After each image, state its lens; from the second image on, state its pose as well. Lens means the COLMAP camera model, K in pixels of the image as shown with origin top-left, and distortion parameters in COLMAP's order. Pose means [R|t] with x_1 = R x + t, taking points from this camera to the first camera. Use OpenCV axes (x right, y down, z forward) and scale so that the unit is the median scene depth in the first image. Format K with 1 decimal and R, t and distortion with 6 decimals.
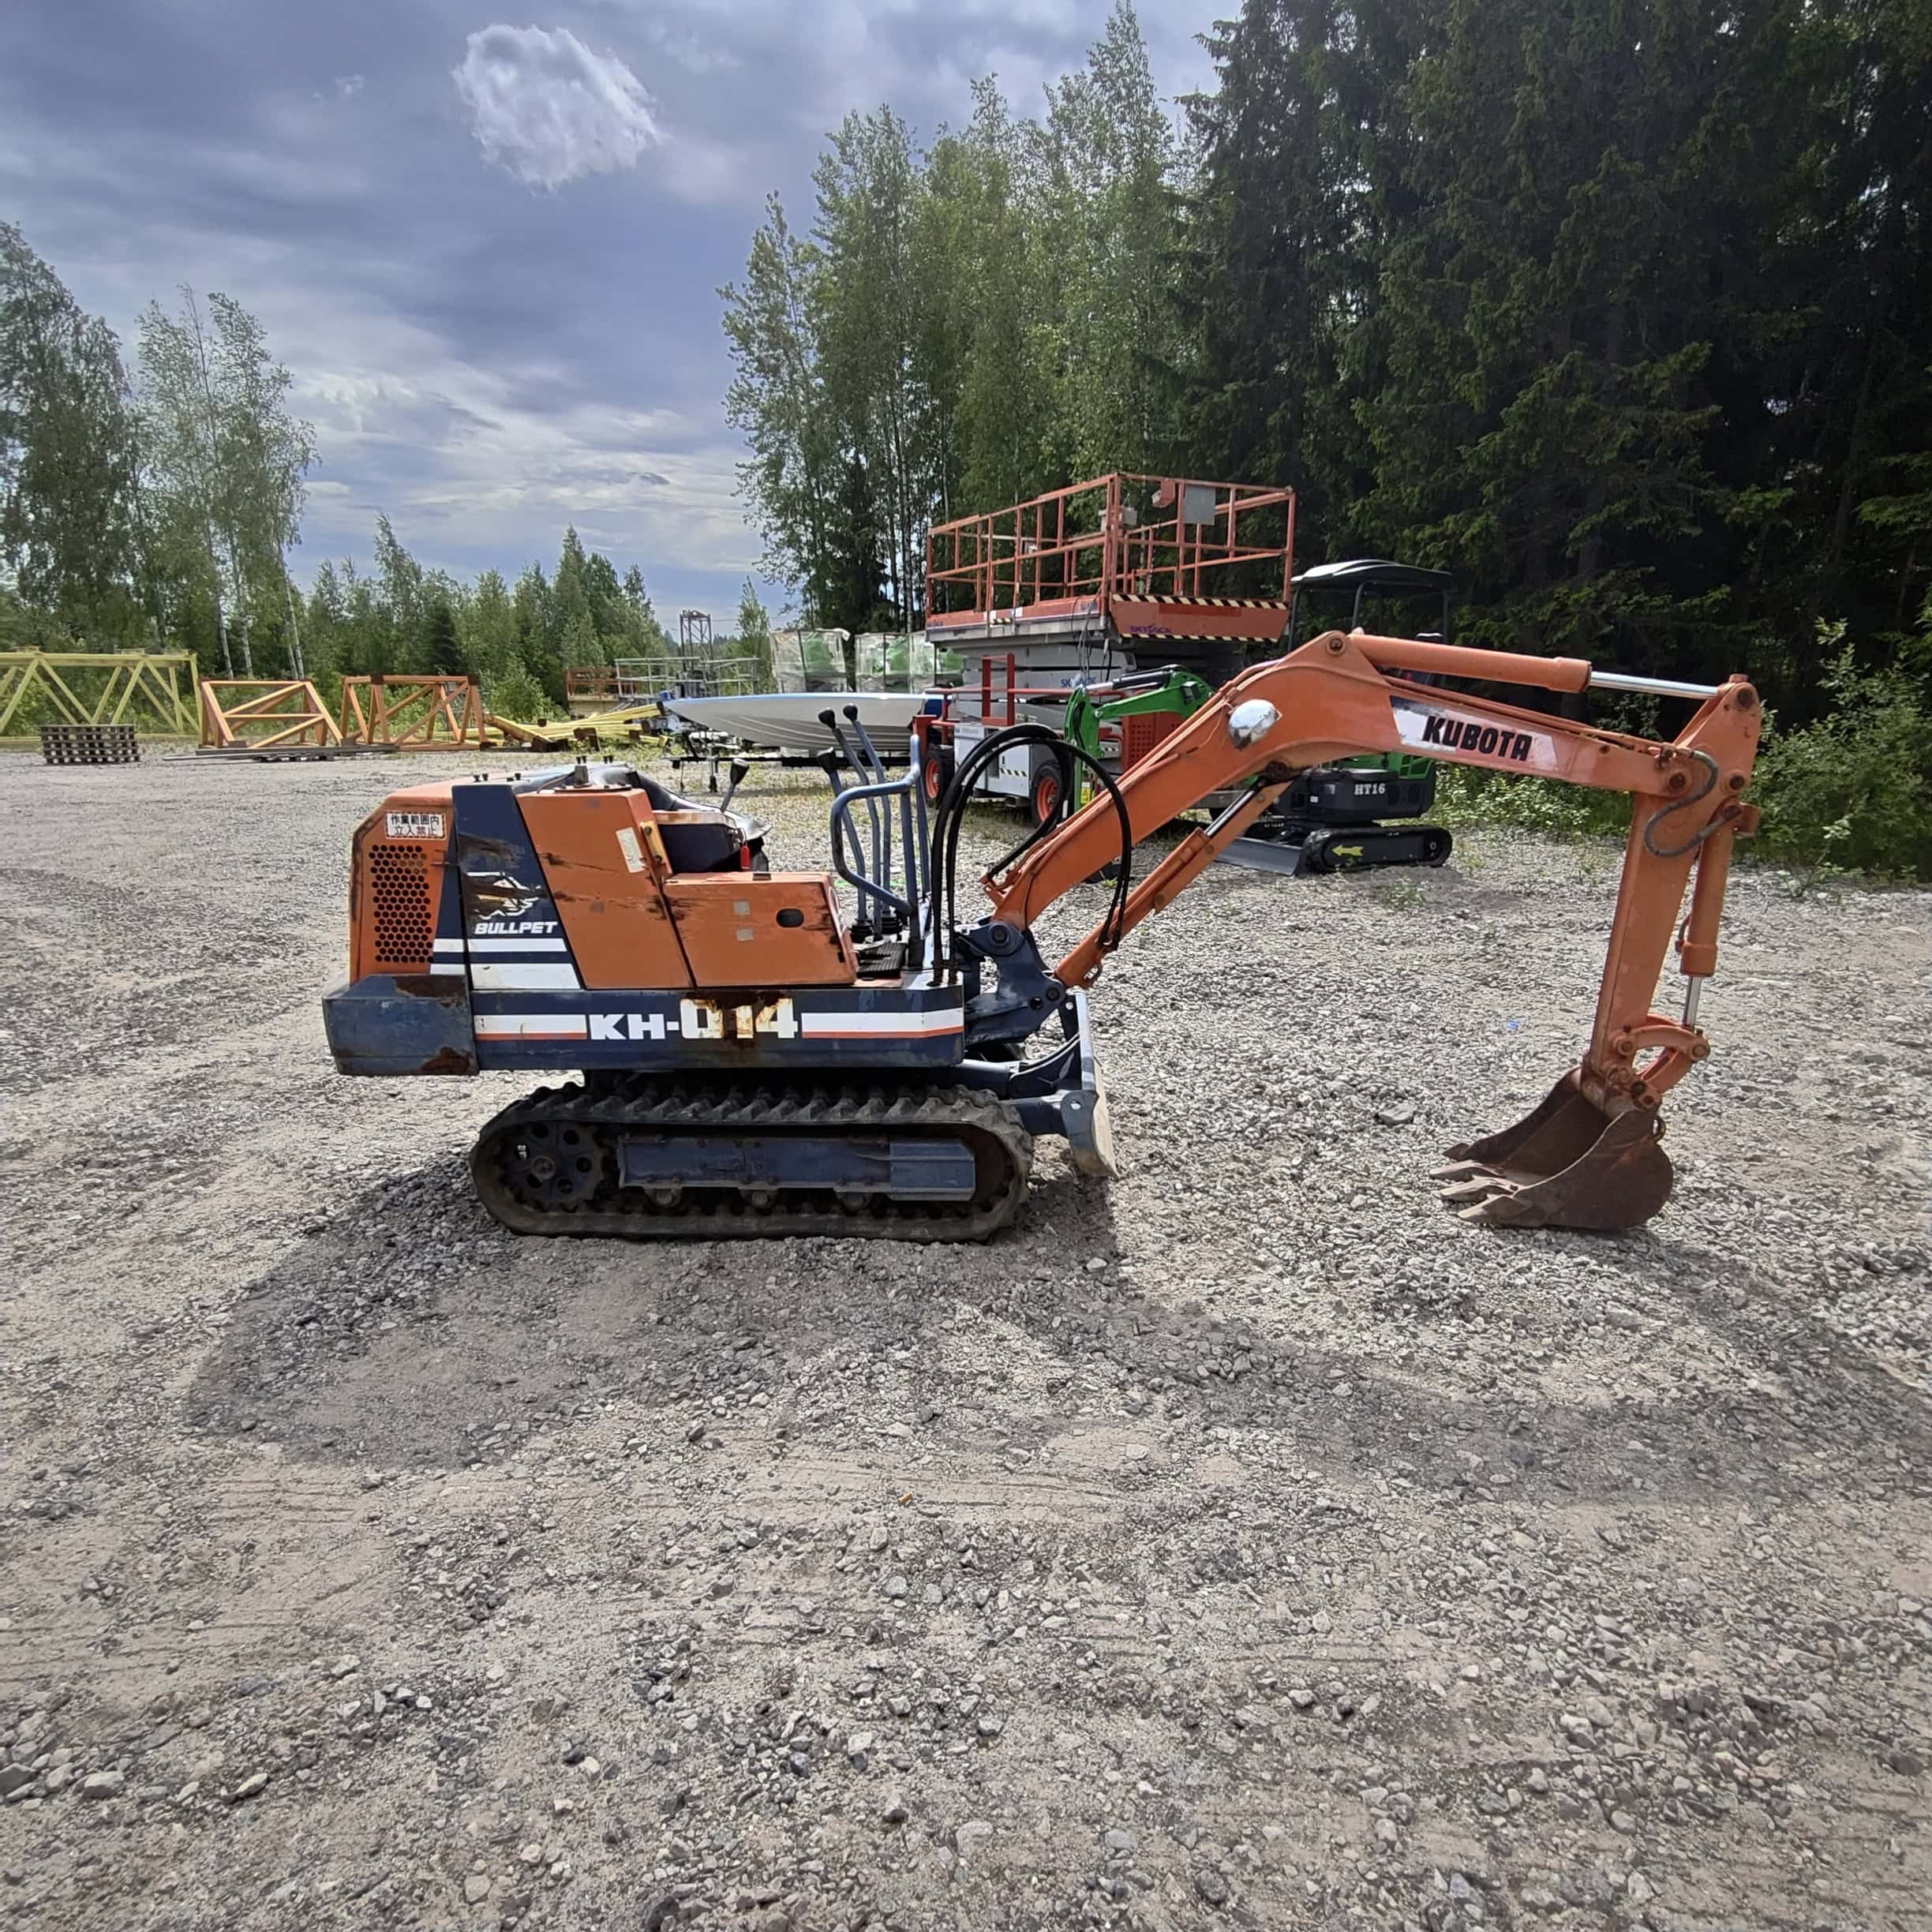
lens RADIAL K [[1208.6, 0, 985.1], [0, 1208.6, 956.1], [0, 0, 1]] dist [0.002482, -0.000360]
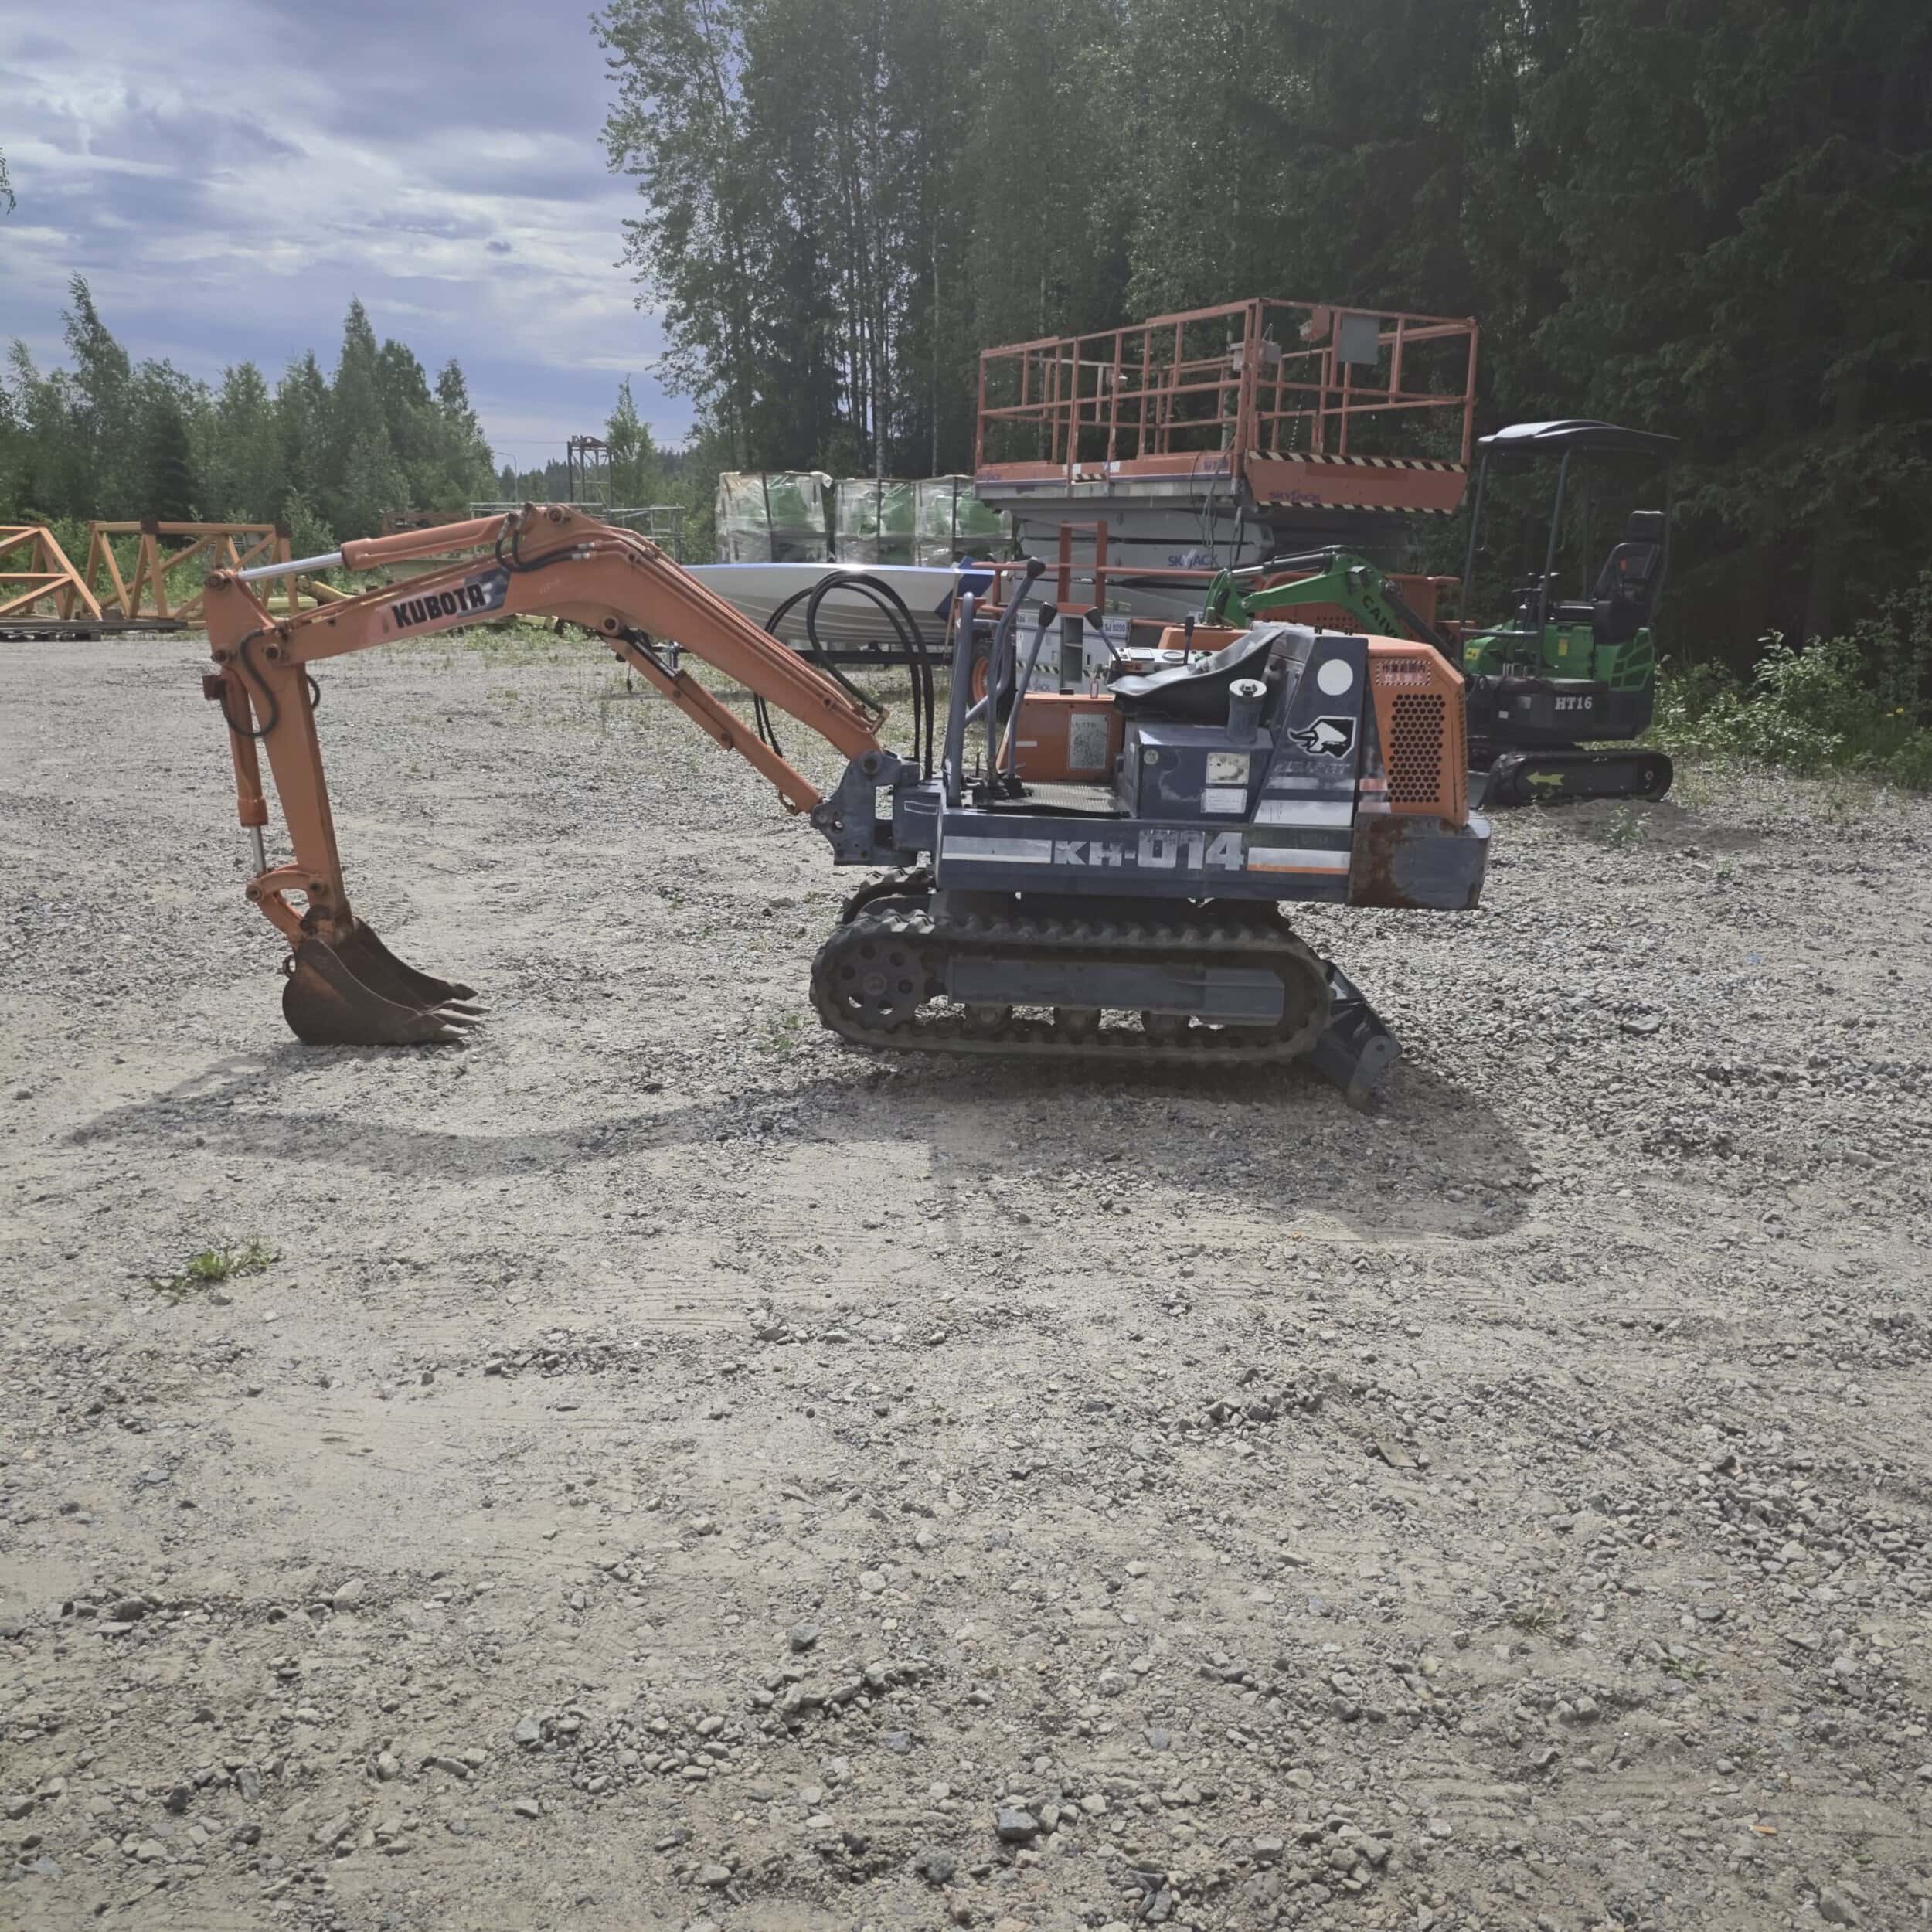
lens RADIAL K [[1811.2, 0, 947.5], [0, 1811.2, 967.7], [0, 0, 1]] dist [-0.009288, 0.006942]
pose [[0.999815, 0.018473, 0.005319, -0.231503], [-0.018526, 0.999778, 0.010044, 0.076379], [-0.005132, -0.010141, 0.999935, -0.468368]]
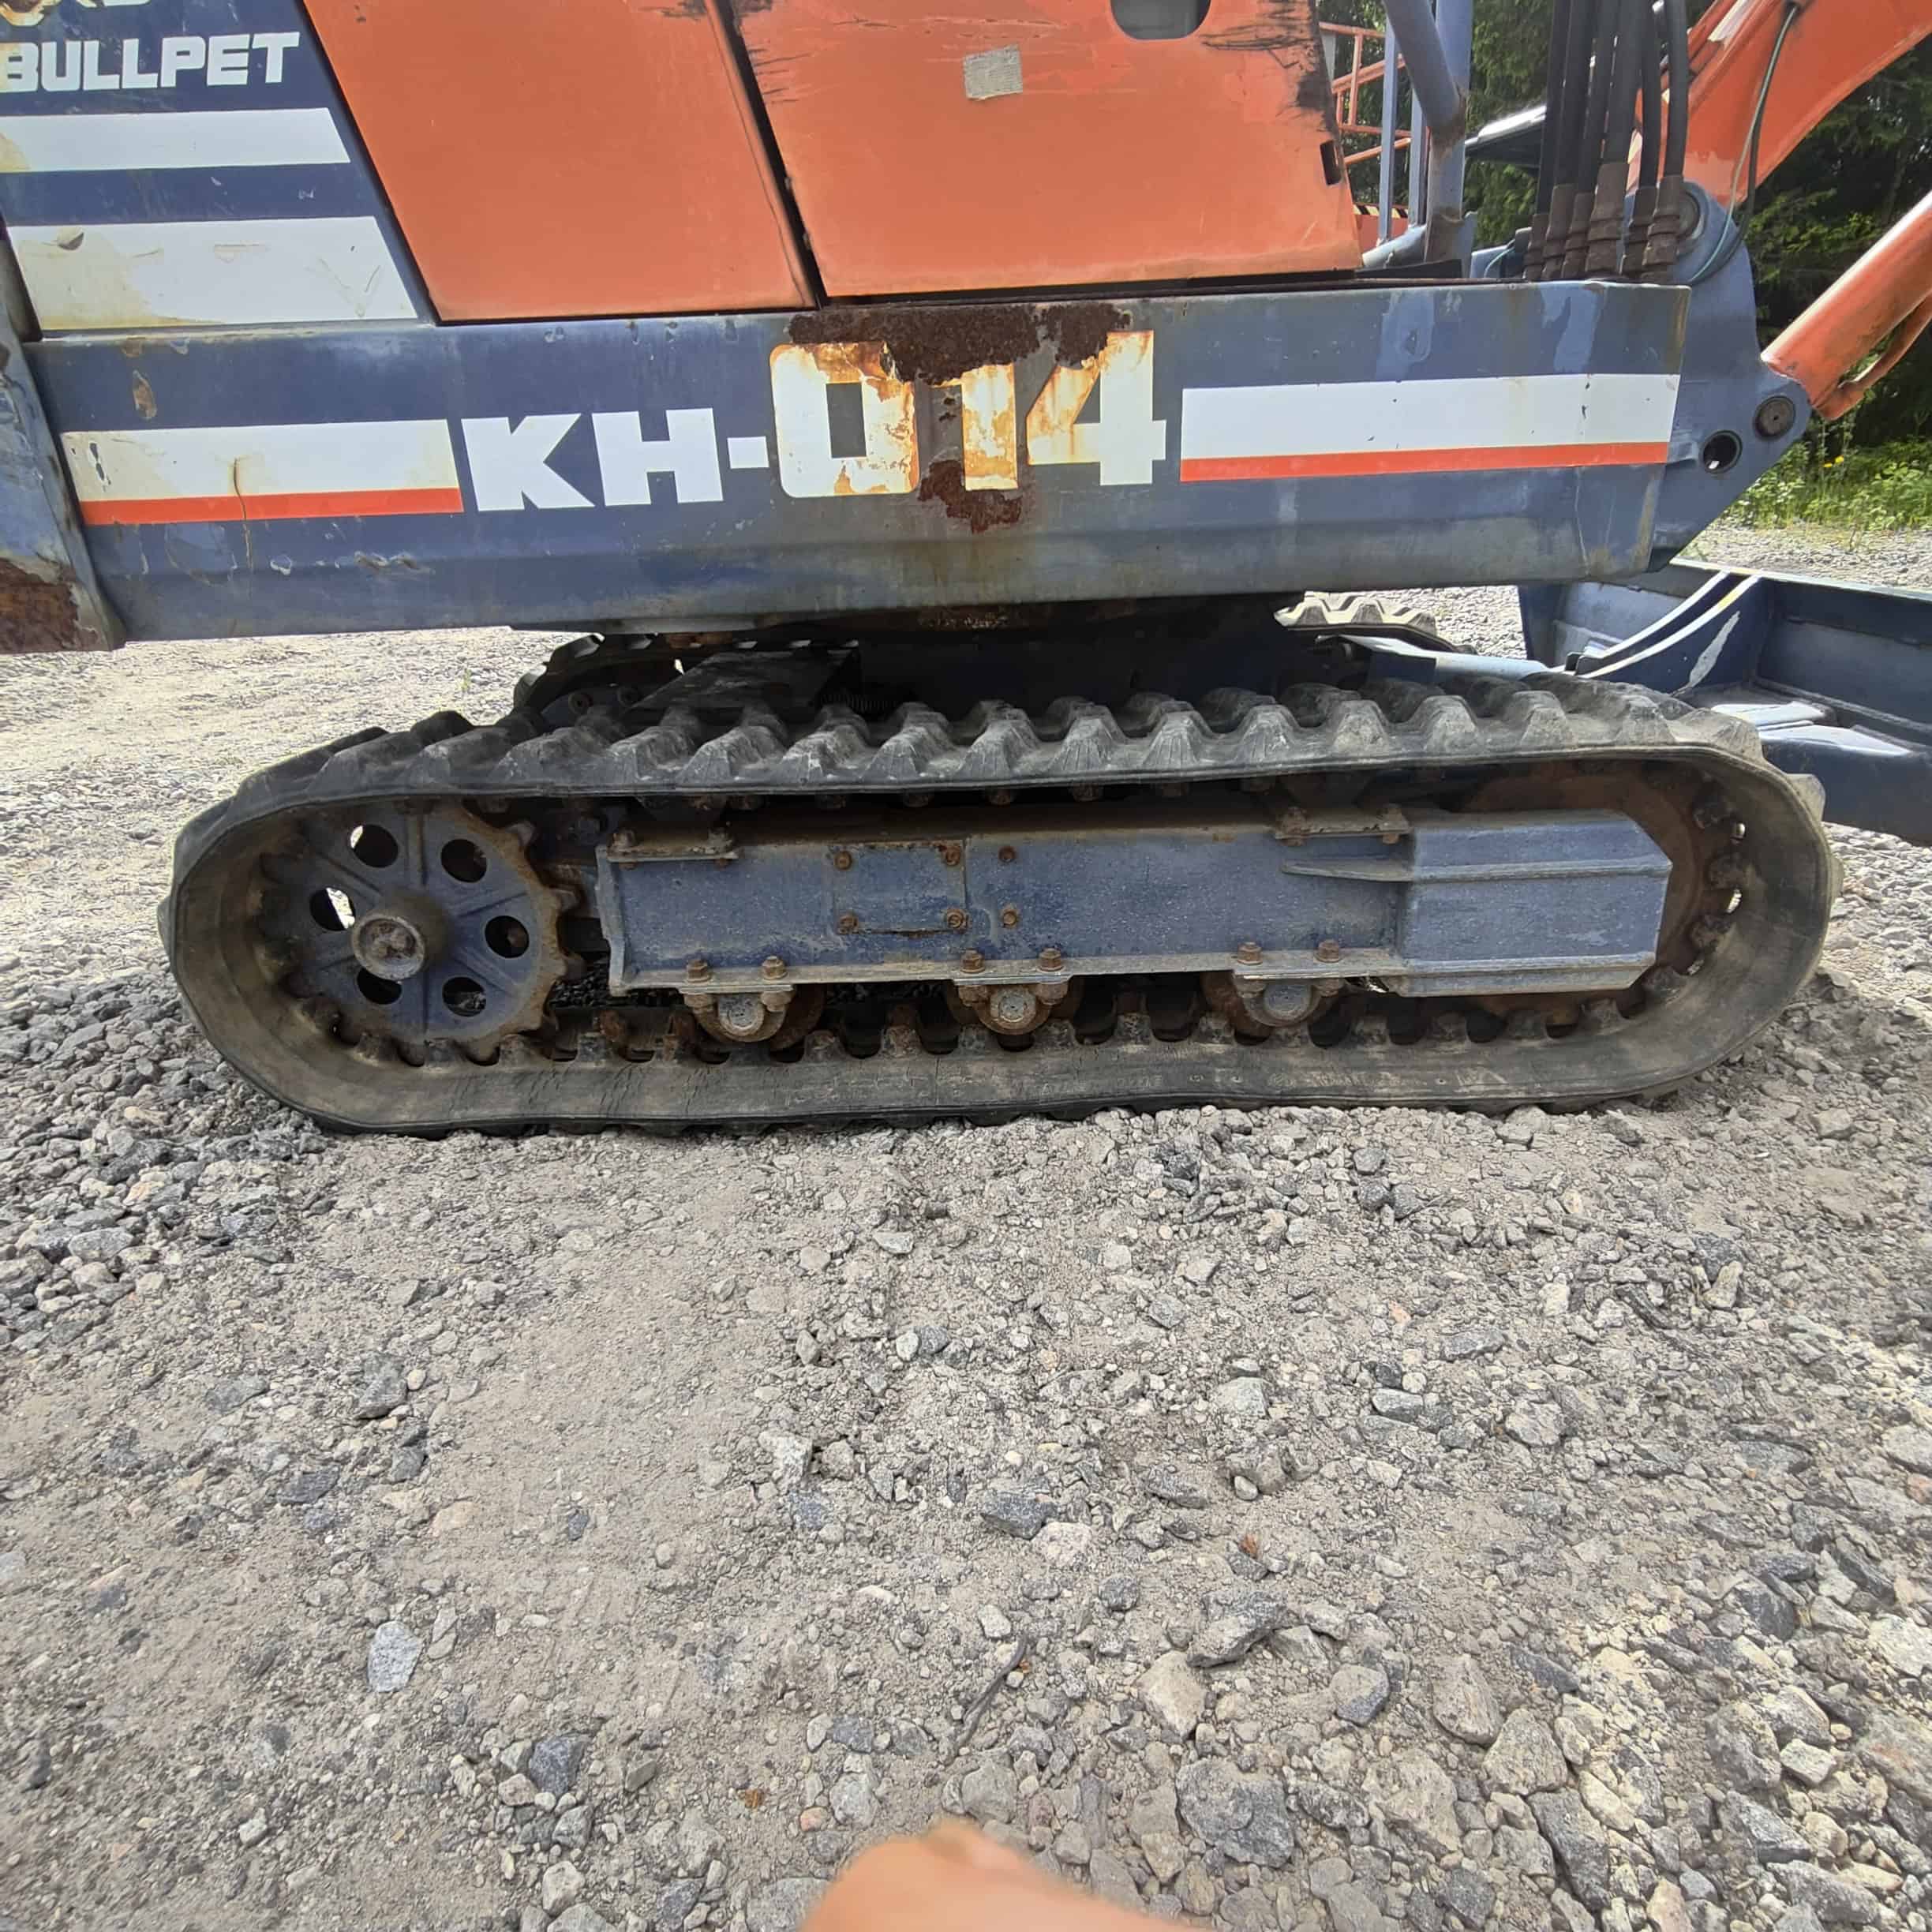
lens RADIAL K [[1208.6, 0, 985.1], [0, 1208.6, 956.1], [0, 0, 1]] dist [0.002482, -0.000360]
pose [[0.999035, -0.039120, 0.019972, -0.151483], [0.035358, 0.986039, 0.162716, 0.096144], [-0.026059, -0.161853, 0.986471, 0.492056]]
